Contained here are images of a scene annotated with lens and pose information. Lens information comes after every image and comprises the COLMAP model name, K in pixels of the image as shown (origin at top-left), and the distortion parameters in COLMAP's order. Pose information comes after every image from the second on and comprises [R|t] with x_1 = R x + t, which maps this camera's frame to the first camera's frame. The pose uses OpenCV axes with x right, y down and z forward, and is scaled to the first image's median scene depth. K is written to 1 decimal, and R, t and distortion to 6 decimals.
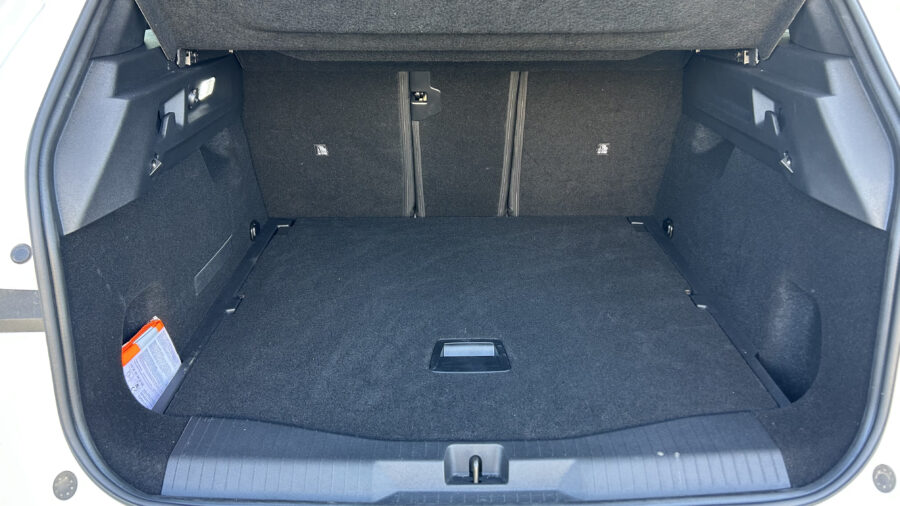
lens RADIAL K [[682.4, 0, 450.0], [0, 682.4, 253.0], [0, 0, 1]] dist [0.047819, -0.072948]
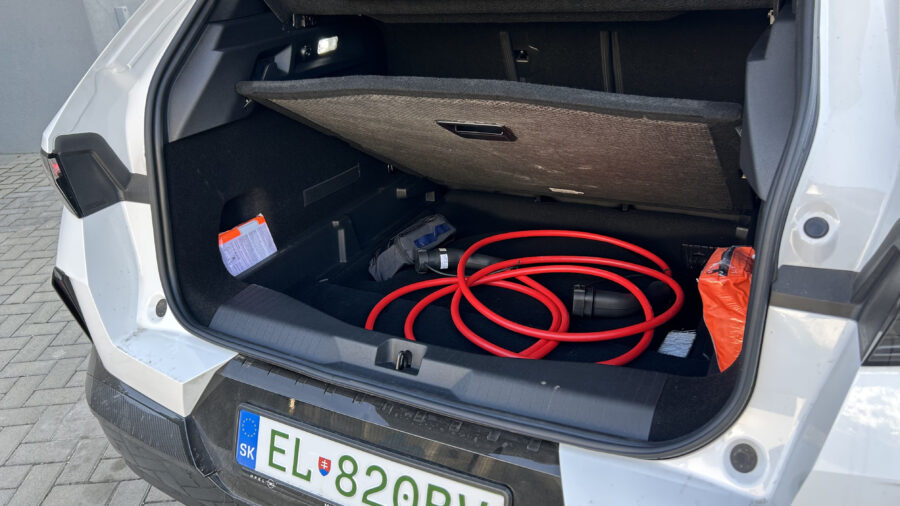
lens RADIAL K [[682.4, 0, 450.0], [0, 682.4, 253.0], [0, 0, 1]] dist [0.047819, -0.072948]
pose [[0.879105, 0.148583, -0.452878, 0.566564], [-0.123650, 0.988733, 0.084366, 0.008780], [0.460310, -0.018168, 0.887572, -0.043713]]
